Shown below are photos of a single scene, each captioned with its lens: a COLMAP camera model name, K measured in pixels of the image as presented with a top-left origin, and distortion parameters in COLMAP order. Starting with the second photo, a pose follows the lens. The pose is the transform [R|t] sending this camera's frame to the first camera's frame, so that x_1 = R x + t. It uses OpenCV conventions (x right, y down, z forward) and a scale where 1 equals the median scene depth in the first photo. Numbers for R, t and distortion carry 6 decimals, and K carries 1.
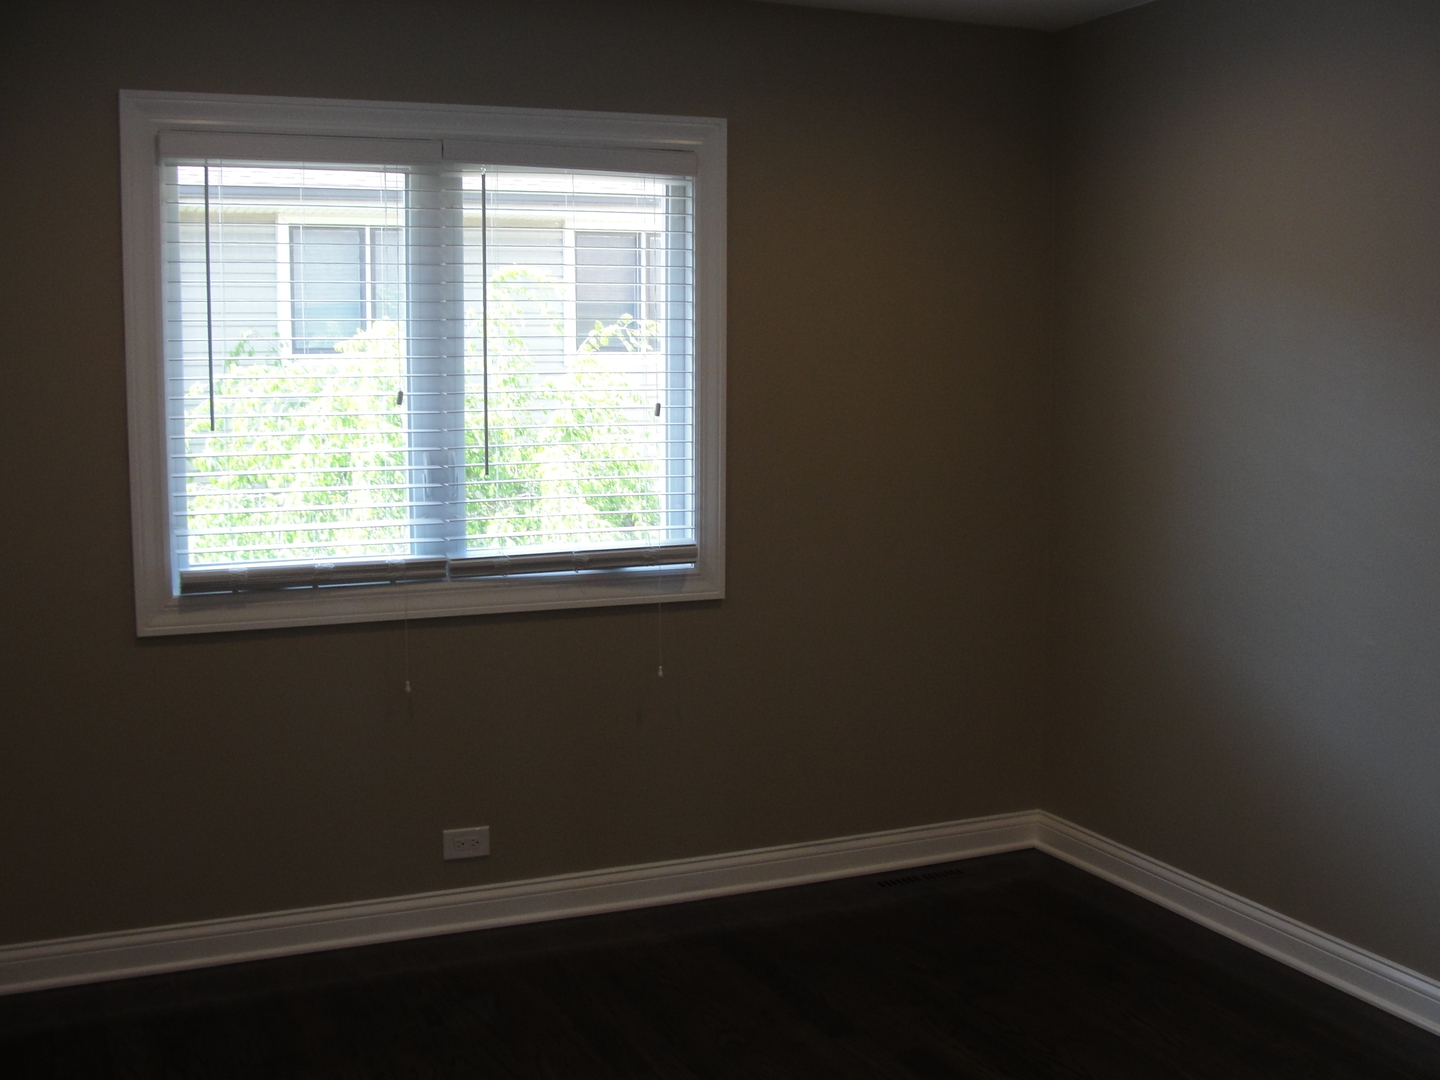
lens RADIAL K [[1683.7, 0, 720.0], [0, 1683.7, 540.0], [0, 0, 1]] dist [-0.202857, 0.274692]
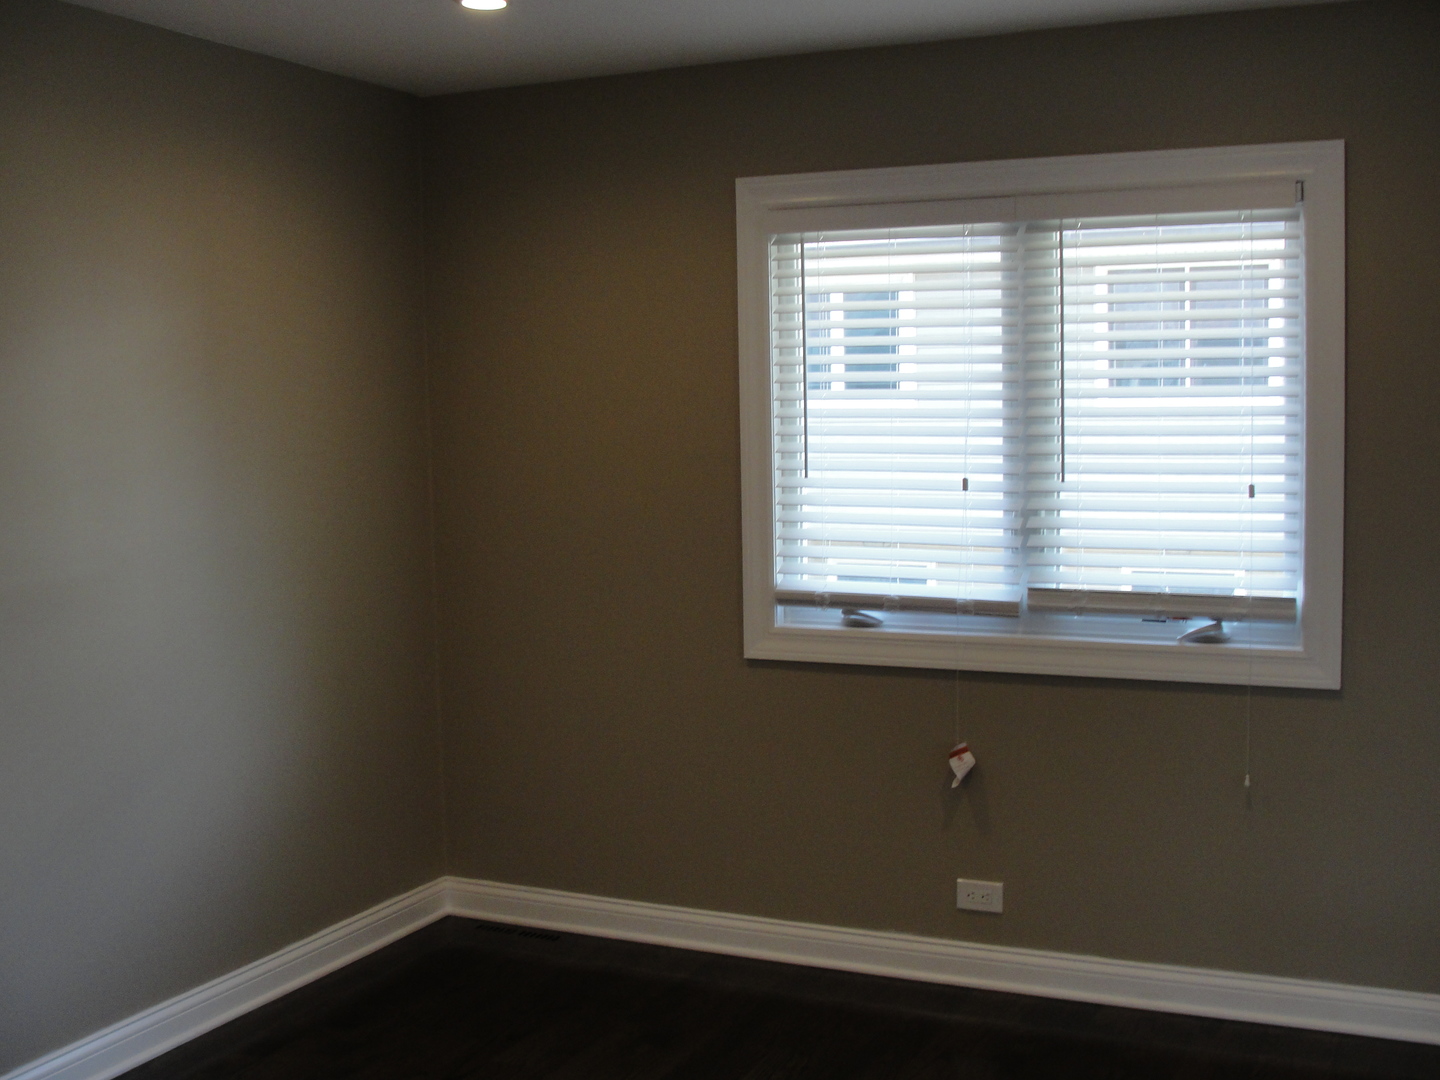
lens RADIAL K [[1683.7, 0, 720.0], [0, 1683.7, 540.0], [0, 0, 1]] dist [-0.202857, 0.274692]
pose [[0.659015, 0.052585, -0.750290, 0.624999], [-0.072435, 0.997353, 0.006277, -0.034576], [0.748634, 0.050210, 0.661079, 0.274621]]
